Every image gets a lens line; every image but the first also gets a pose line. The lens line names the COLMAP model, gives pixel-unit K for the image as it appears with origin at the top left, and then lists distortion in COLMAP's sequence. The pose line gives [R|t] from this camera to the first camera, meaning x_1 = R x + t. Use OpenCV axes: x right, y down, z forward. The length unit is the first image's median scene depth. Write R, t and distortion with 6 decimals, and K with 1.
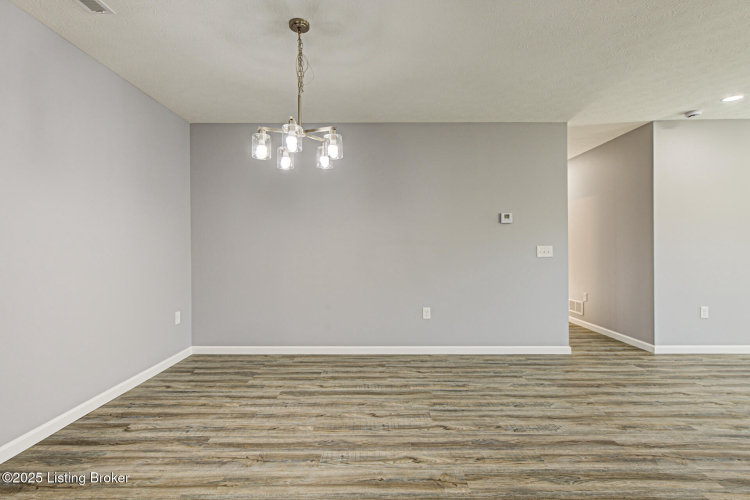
lens RADIAL K [[370.5, 0, 375.0], [0, 370.5, 250.0], [0, 0, 1]] dist [0.015915, 0.000377]
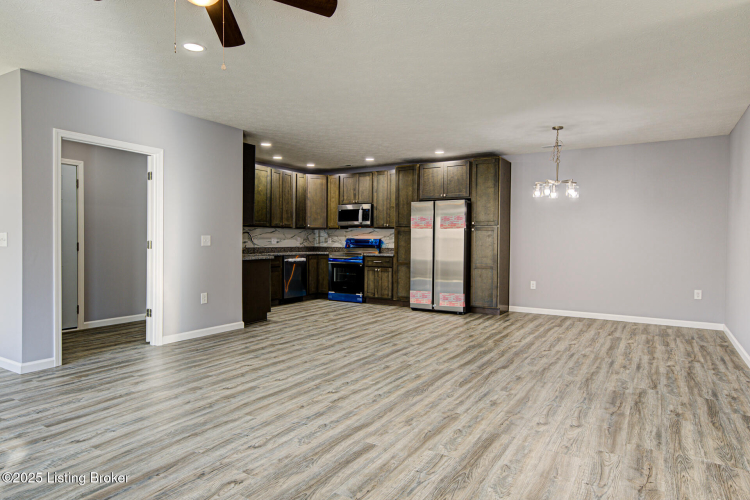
lens RADIAL K [[459.7, 0, 374.1], [0, 459.7, 240.6], [0, 0, 1]] dist [0.025095, -0.000861]
pose [[-0.522472, 0.003966, -0.852647, 1.753732], [-0.014313, 0.999807, 0.013421, -0.010488], [0.852536, 0.019216, -0.522315, 1.069904]]
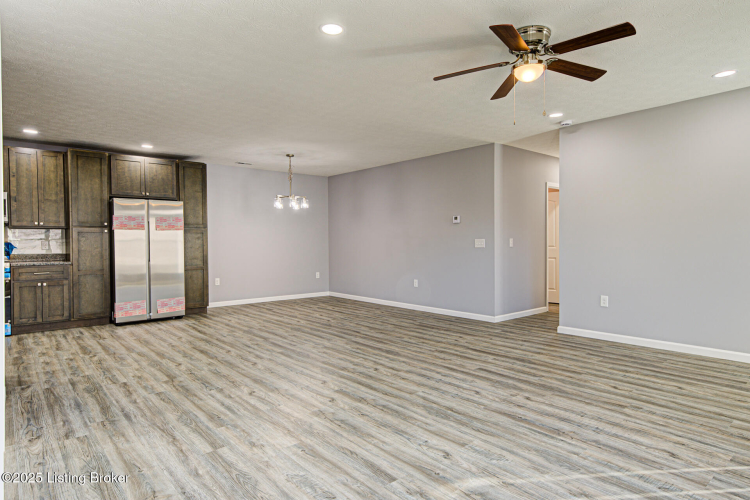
lens RADIAL K [[430.3, 0, 375.0], [0, 430.3, 250.0], [0, 0, 1]] dist [0.002564, -0.000055]
pose [[0.652445, 0.015188, -0.757684, 1.786975], [-0.006971, 0.999877, 0.014039, 0.011330], [0.757804, -0.003878, 0.652471, -0.370495]]
